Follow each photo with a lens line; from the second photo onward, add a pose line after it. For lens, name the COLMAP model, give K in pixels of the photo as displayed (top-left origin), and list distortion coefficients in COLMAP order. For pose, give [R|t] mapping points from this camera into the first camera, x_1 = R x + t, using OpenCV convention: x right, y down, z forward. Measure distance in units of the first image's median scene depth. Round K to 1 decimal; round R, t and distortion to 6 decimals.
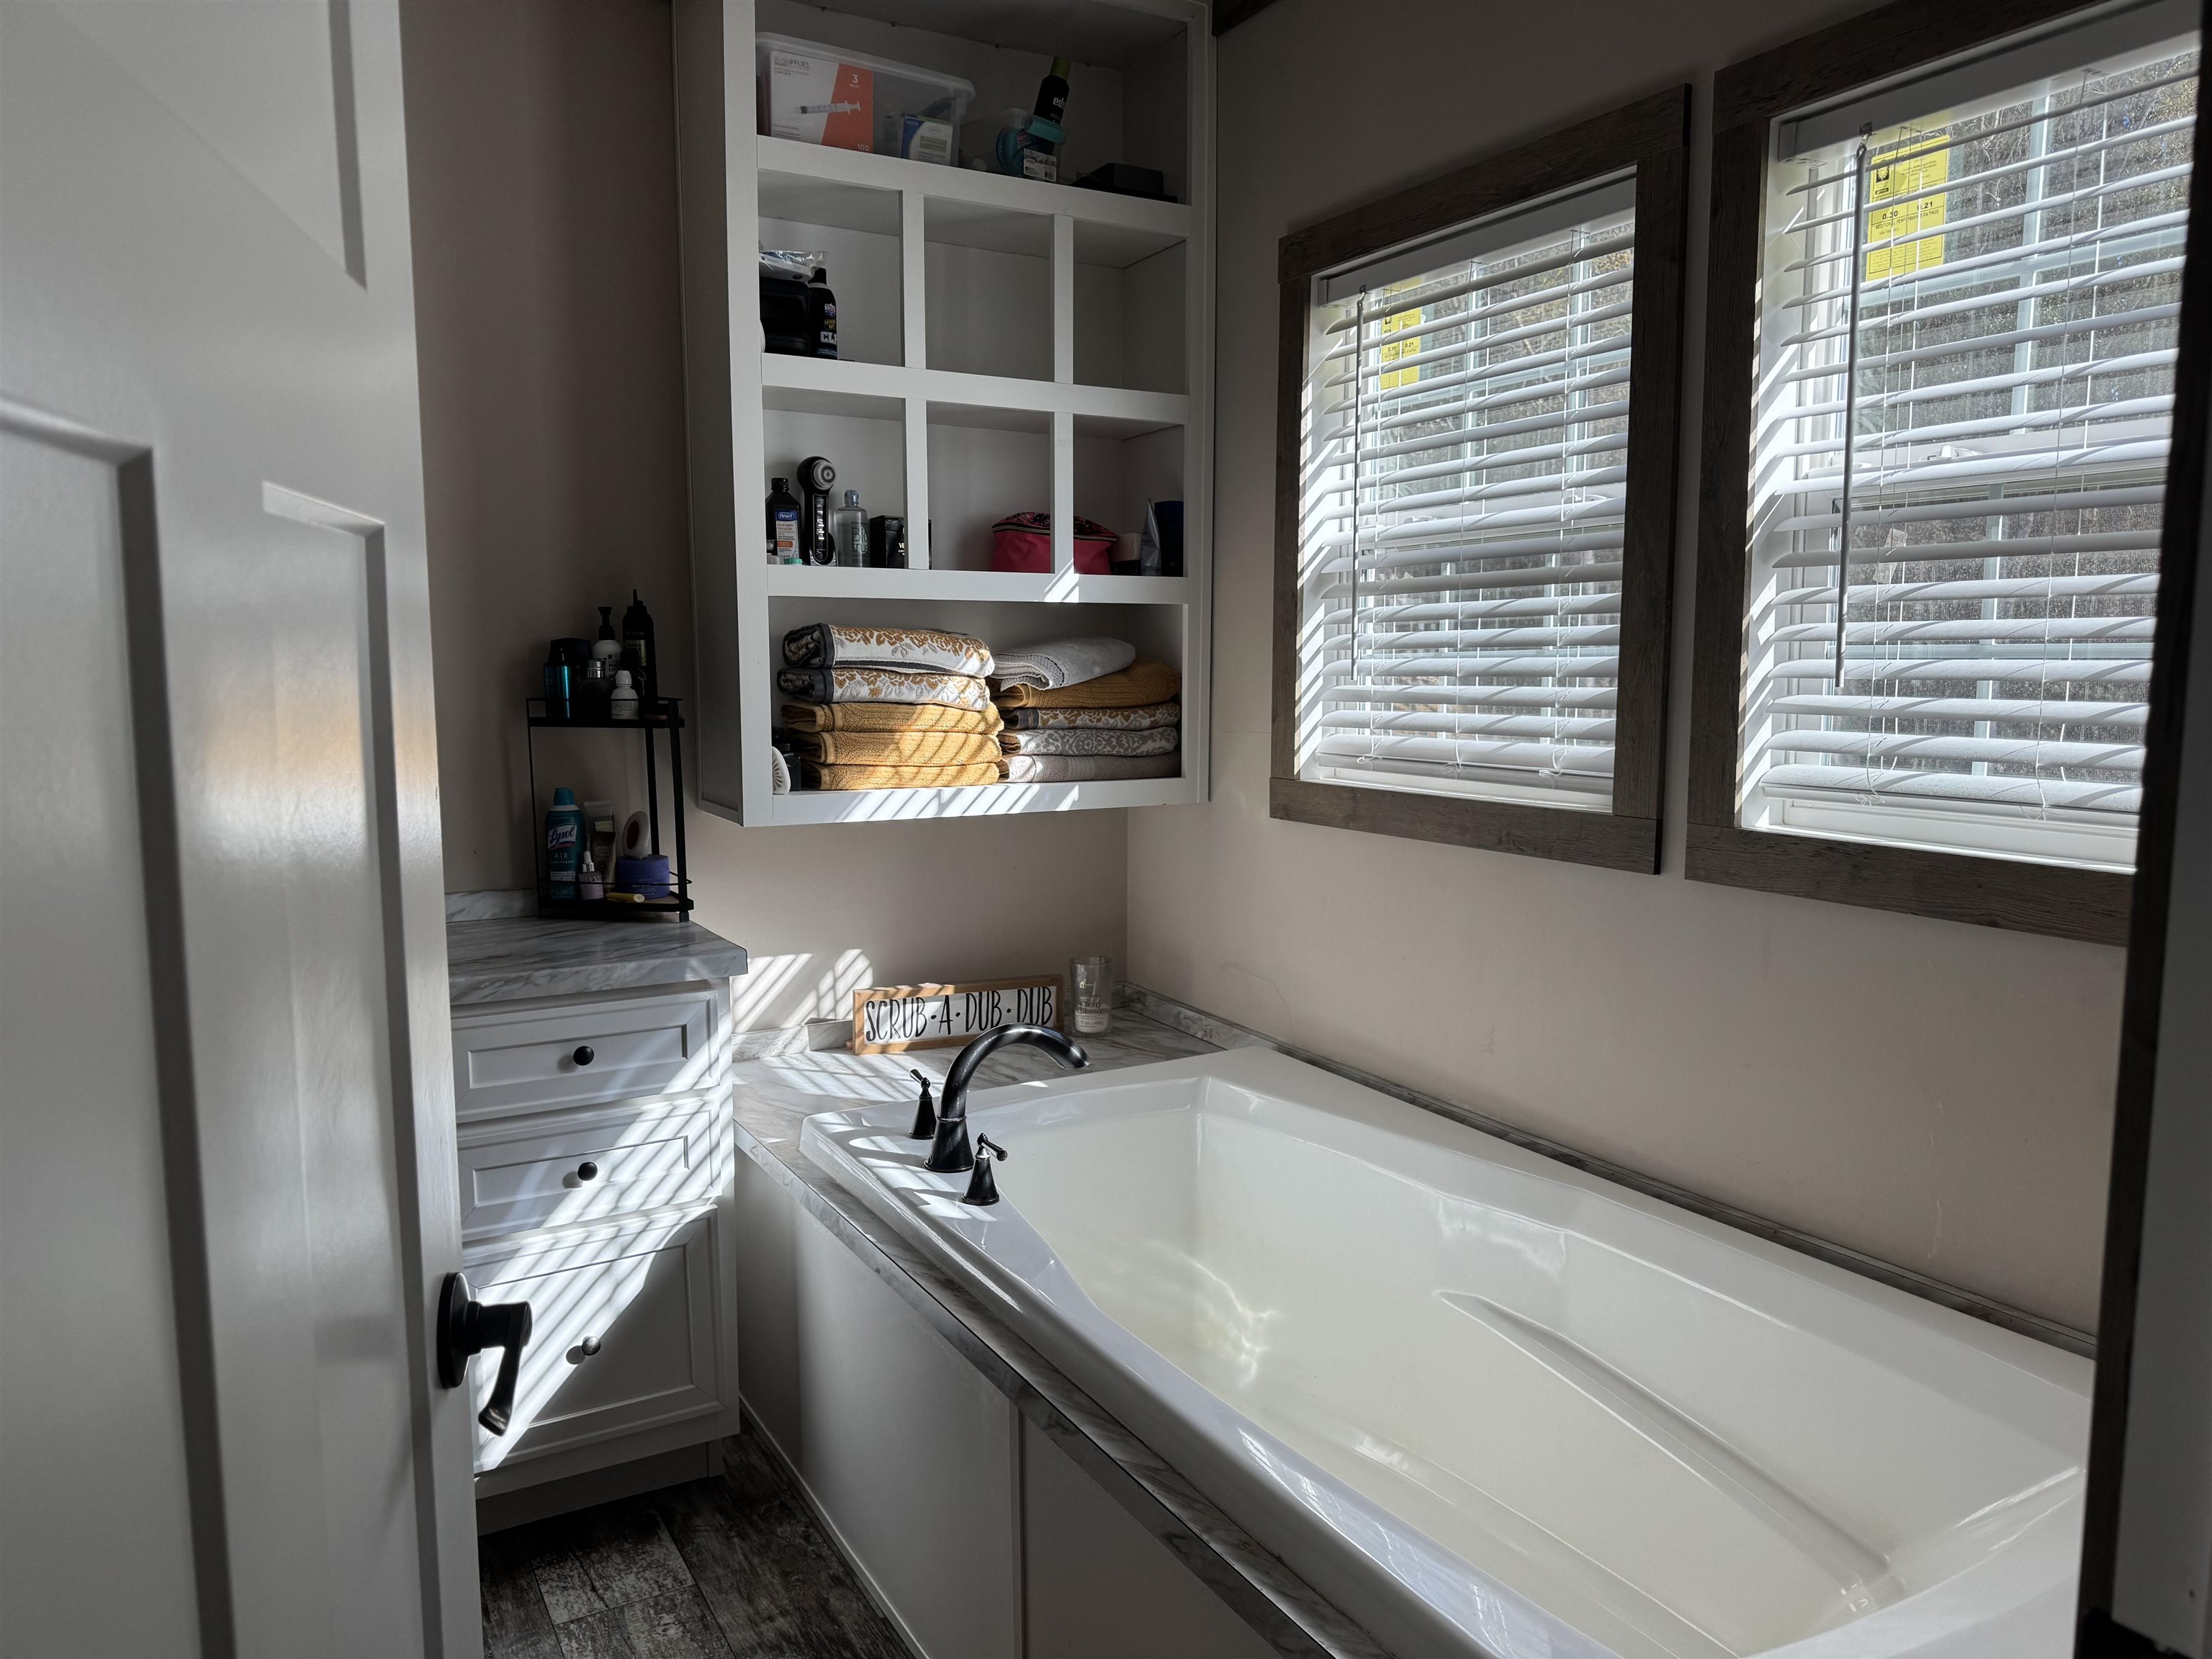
lens RADIAL K [[1519.9, 0, 1102.9], [0, 1519.9, 833.9], [0, 0, 1]] dist [0.070091, -0.098417]
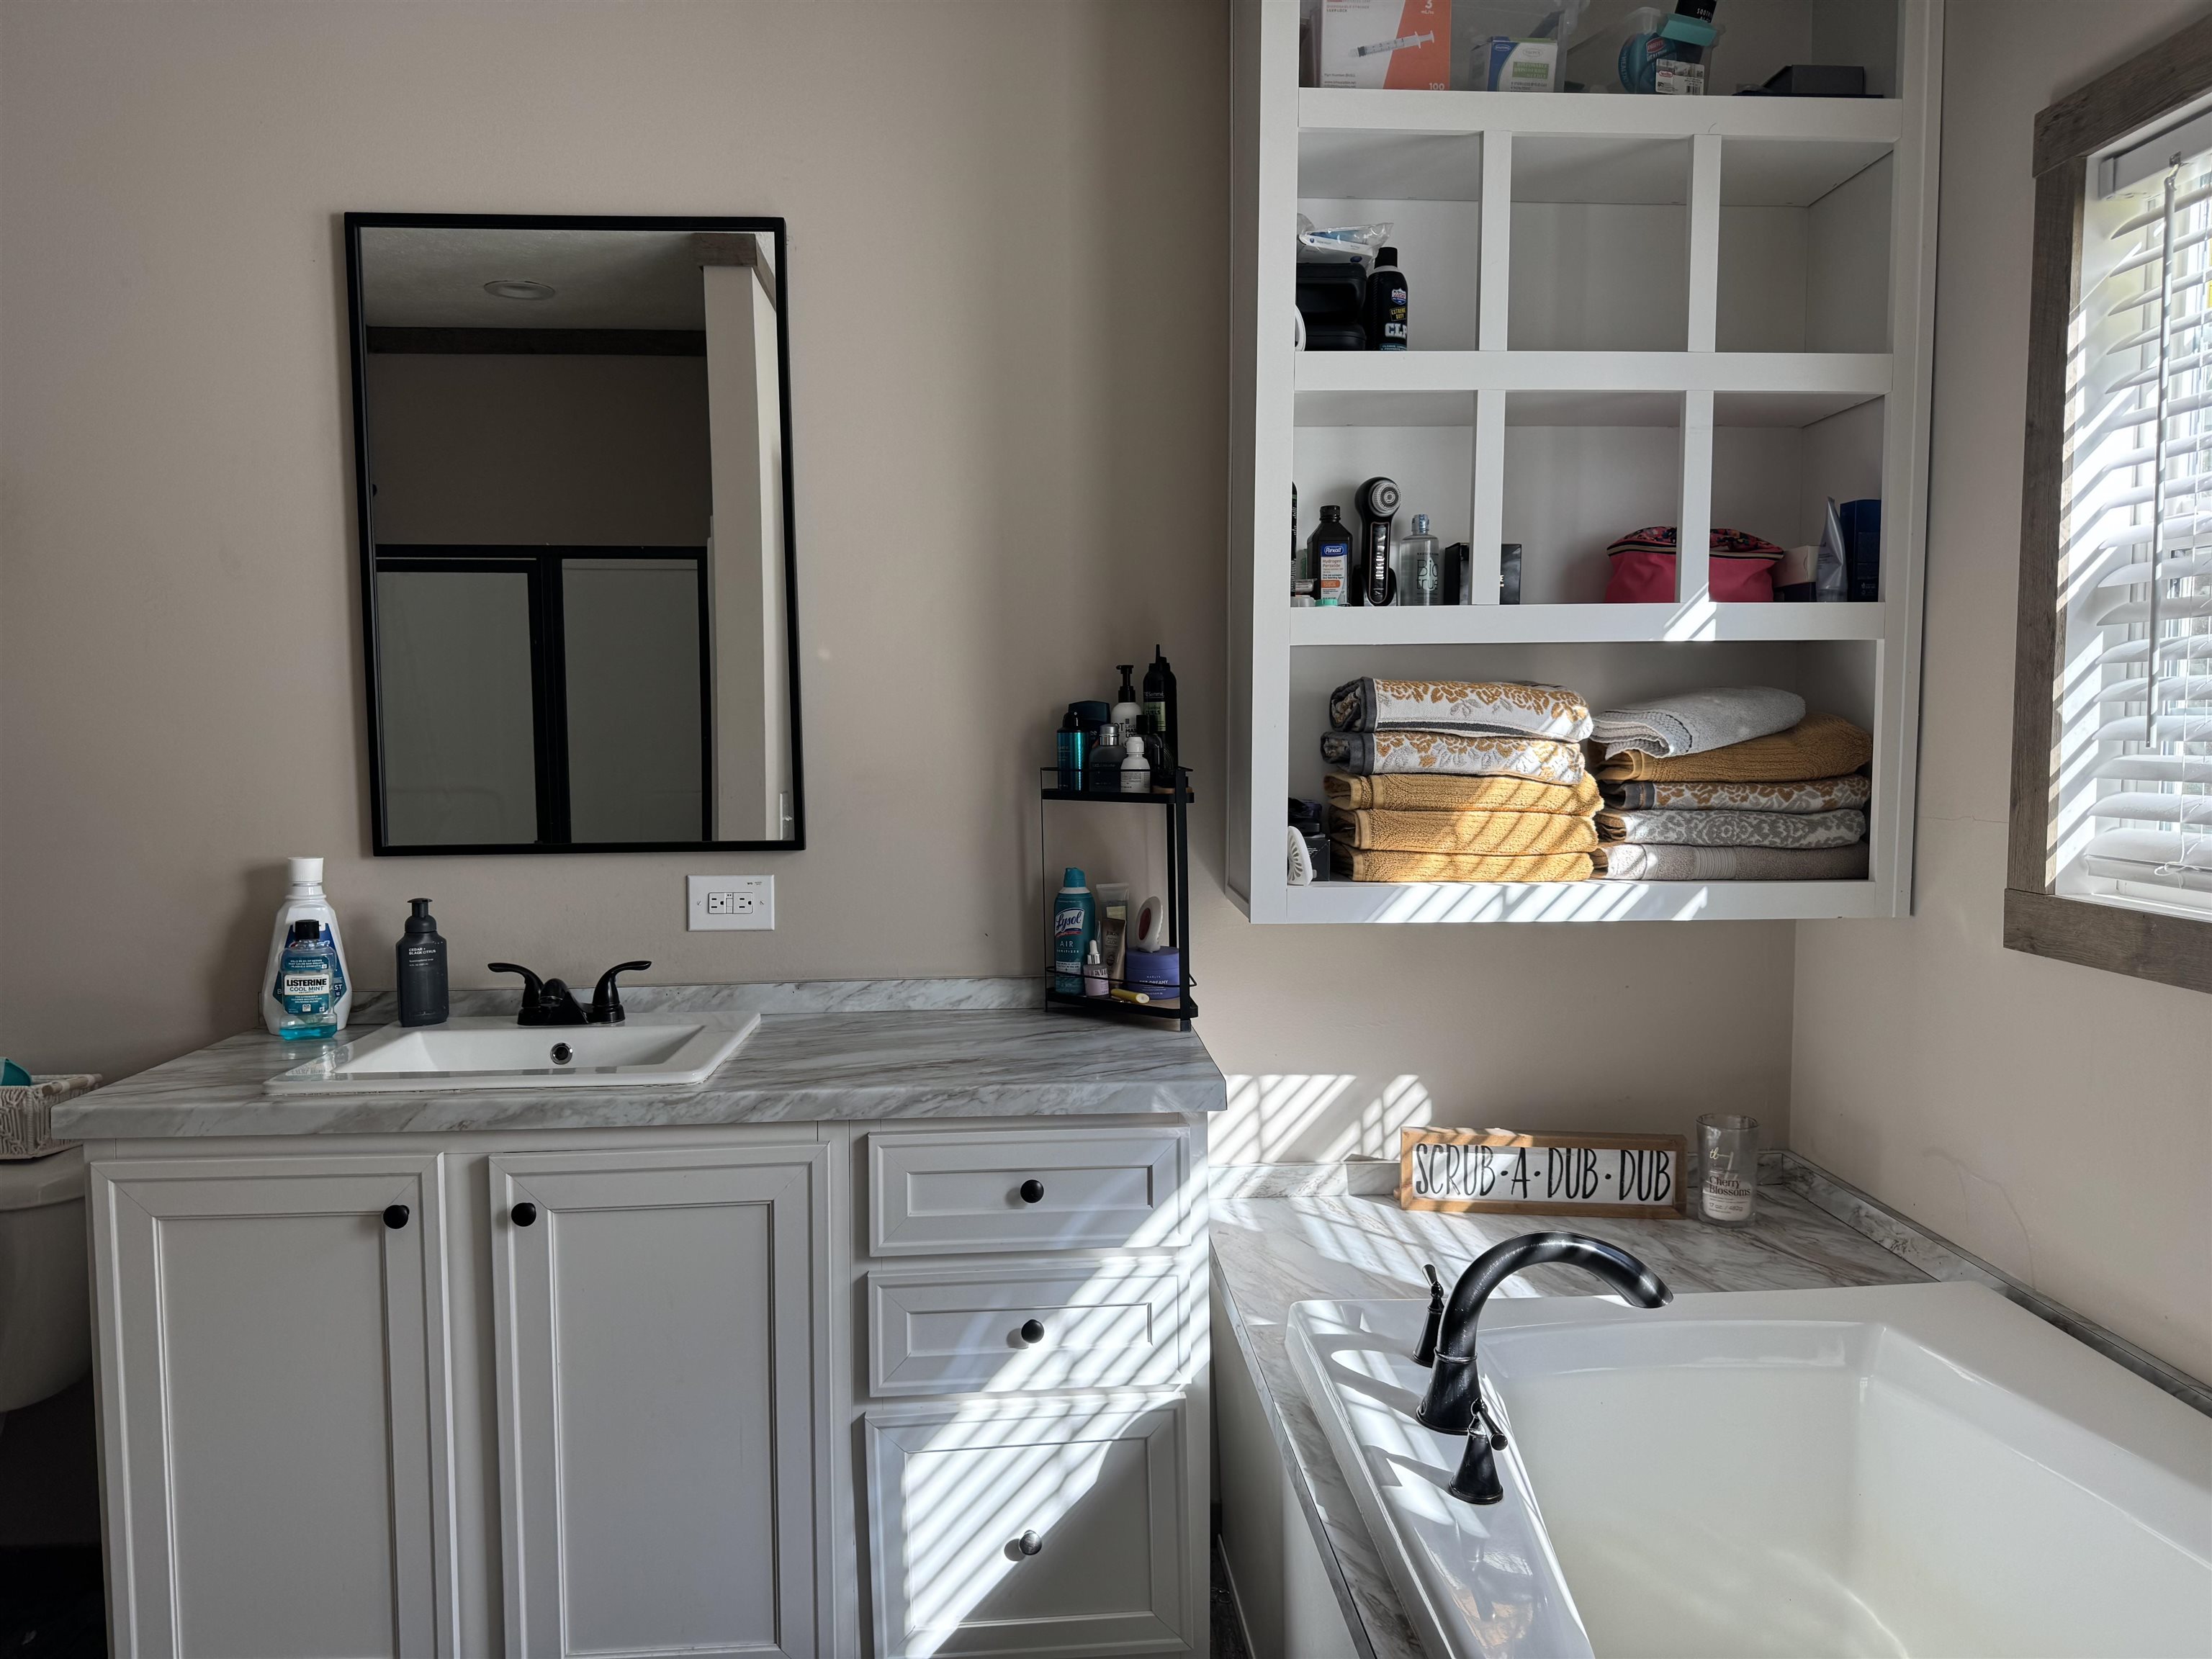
lens RADIAL K [[1541.8, 0, 1109.0], [0, 1541.8, 830.8], [0, 0, 1]] dist [0.074599, -0.099119]
pose [[0.901612, 0.026321, -0.431745, 0.050547], [-0.043688, 0.998584, -0.030355, -0.024773], [0.430334, 0.046231, 0.901485, 0.200539]]
